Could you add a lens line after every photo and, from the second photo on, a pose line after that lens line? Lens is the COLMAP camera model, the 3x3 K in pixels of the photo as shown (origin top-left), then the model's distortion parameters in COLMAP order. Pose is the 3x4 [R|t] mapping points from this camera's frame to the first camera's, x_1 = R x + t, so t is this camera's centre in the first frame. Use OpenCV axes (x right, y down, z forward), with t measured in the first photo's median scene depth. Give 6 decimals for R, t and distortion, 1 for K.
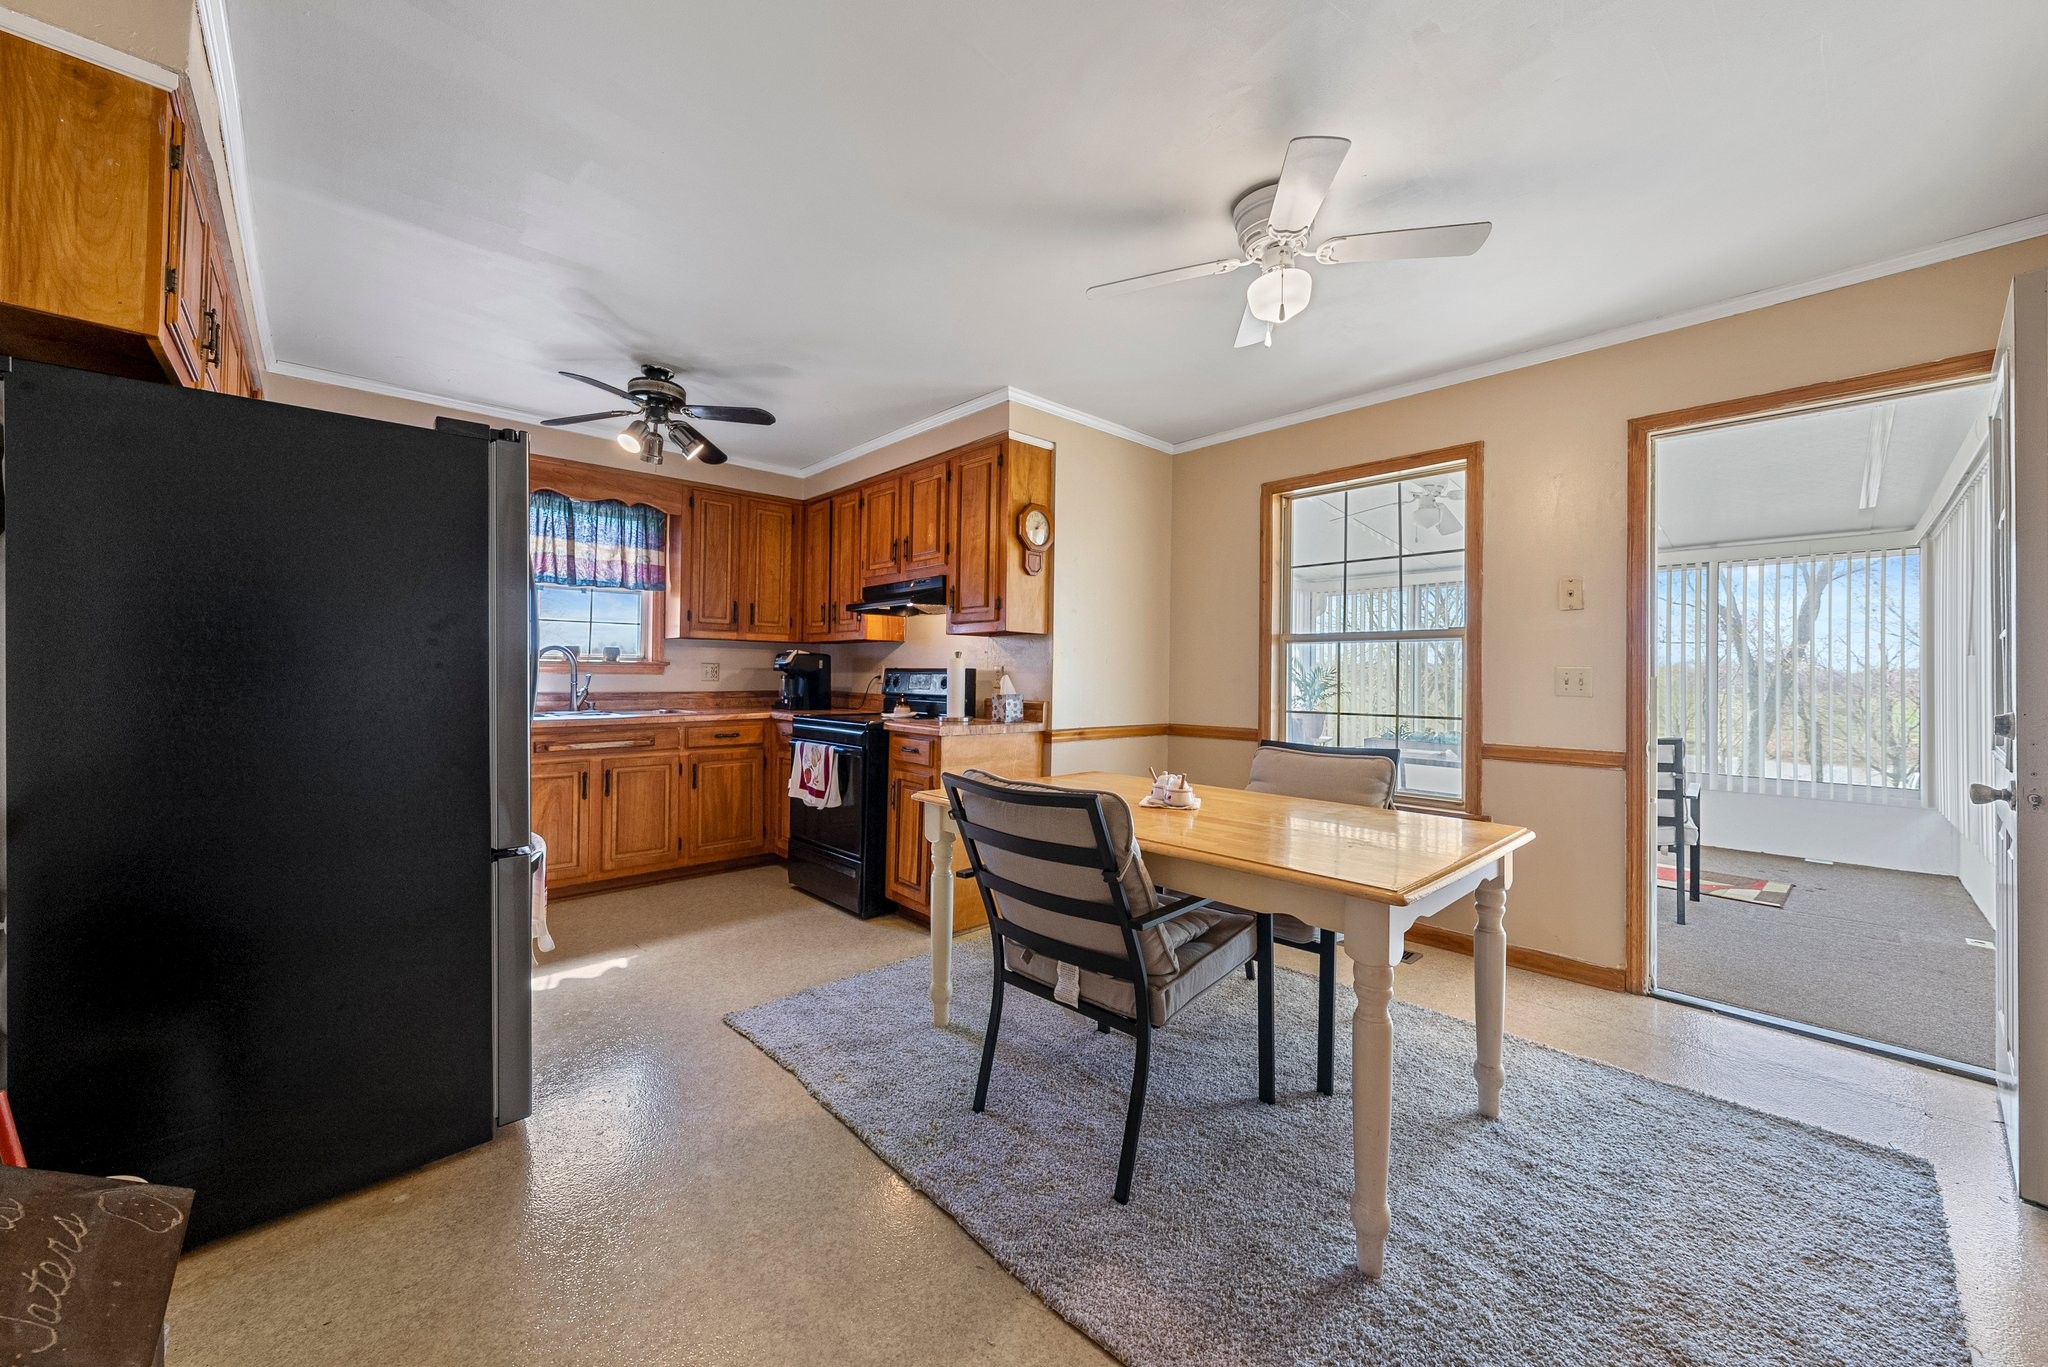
lens RADIAL K [[751.2, 0, 1021.0], [0, 751.2, 671.4], [0, 0, 1]] dist [-0.000678, -0.000032]
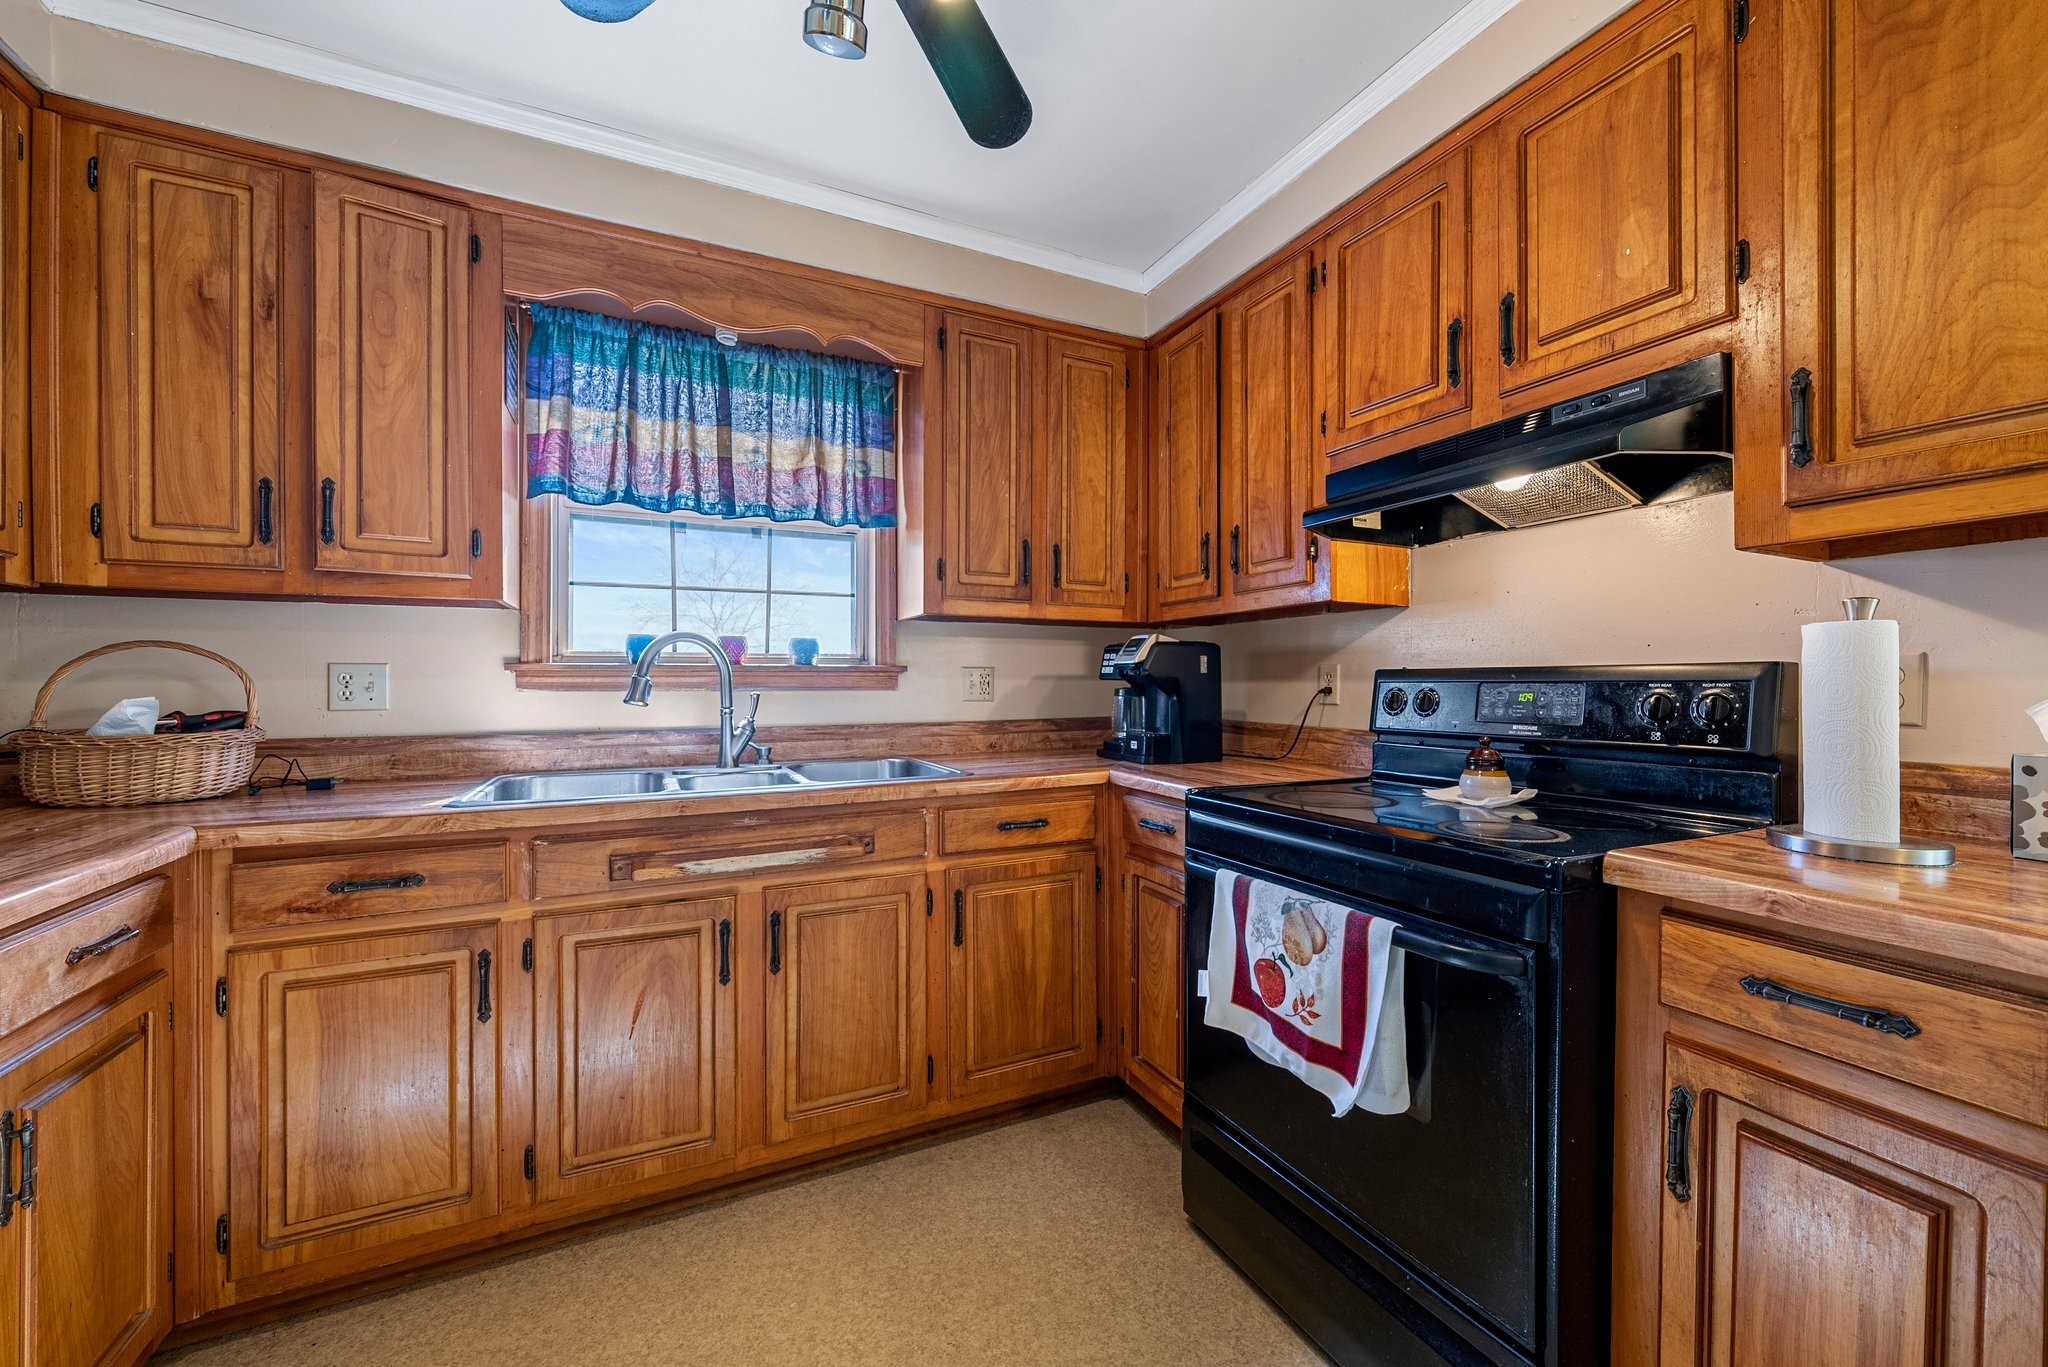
lens RADIAL K [[778.8, 0, 1024.0], [0, 778.8, 683.5], [0, 0, 1]] dist [-0.002429, -0.000107]
pose [[0.955420, -0.012352, -0.294991, -0.254024], [0.013350, 0.999910, 0.001370, 0.000268], [0.294948, -0.005247, 0.955499, 0.558872]]
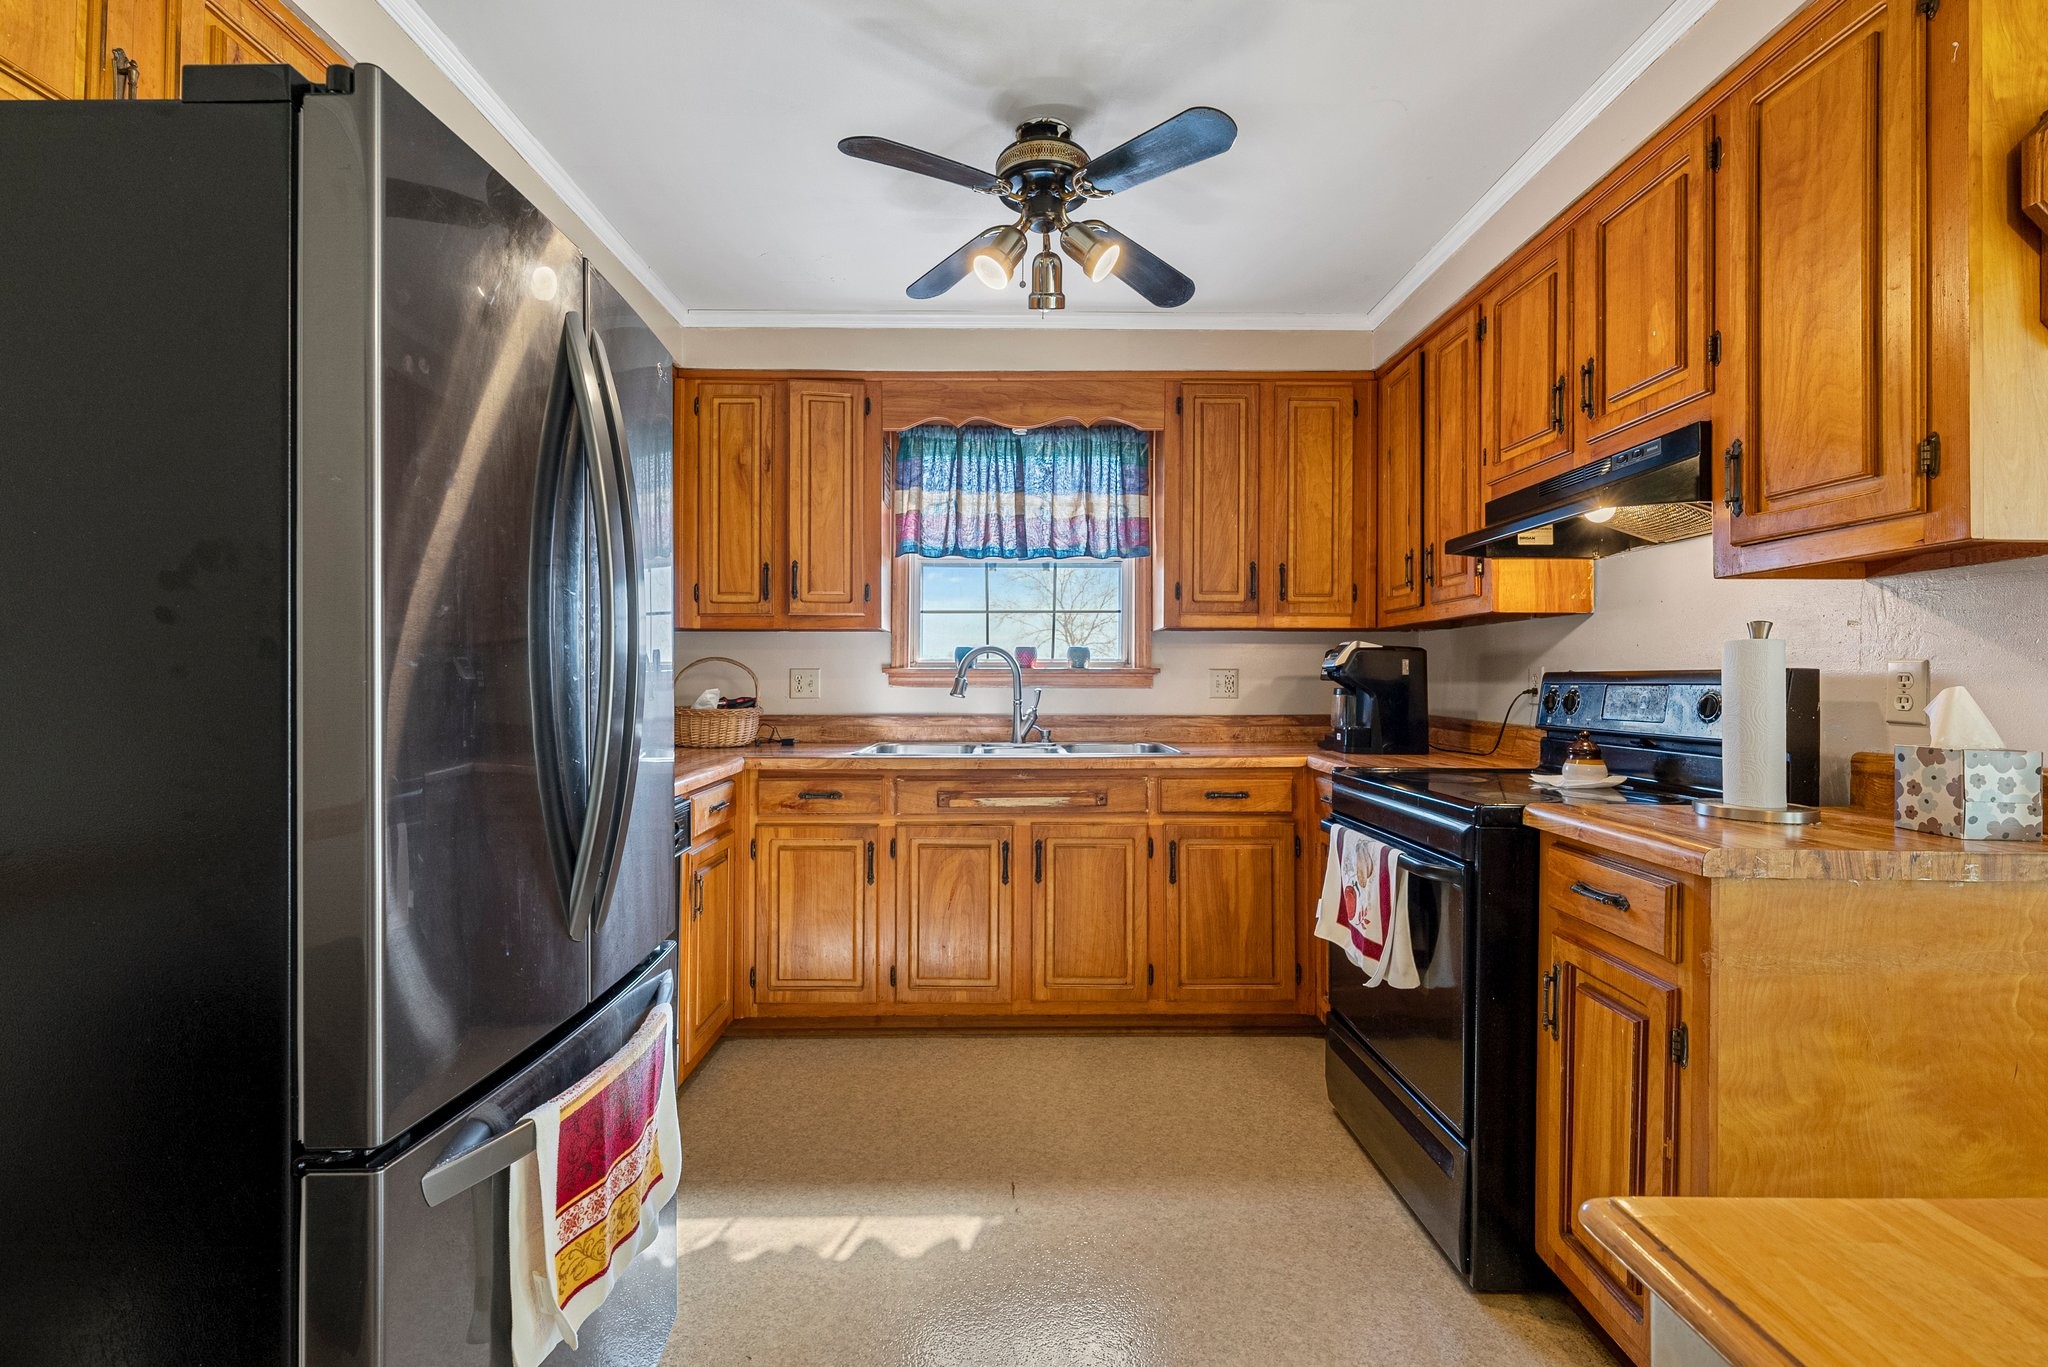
lens RADIAL K [[900.0, 0, 1014.0], [0, 900.0, 671.2], [0, 0, 1]] dist [0.001055, -0.000007]
pose [[0.736309, -0.016671, -0.676440, -0.048745], [0.008844, 0.999848, -0.015016, 0.000513], [0.676587, 0.005074, 0.736345, 0.392404]]
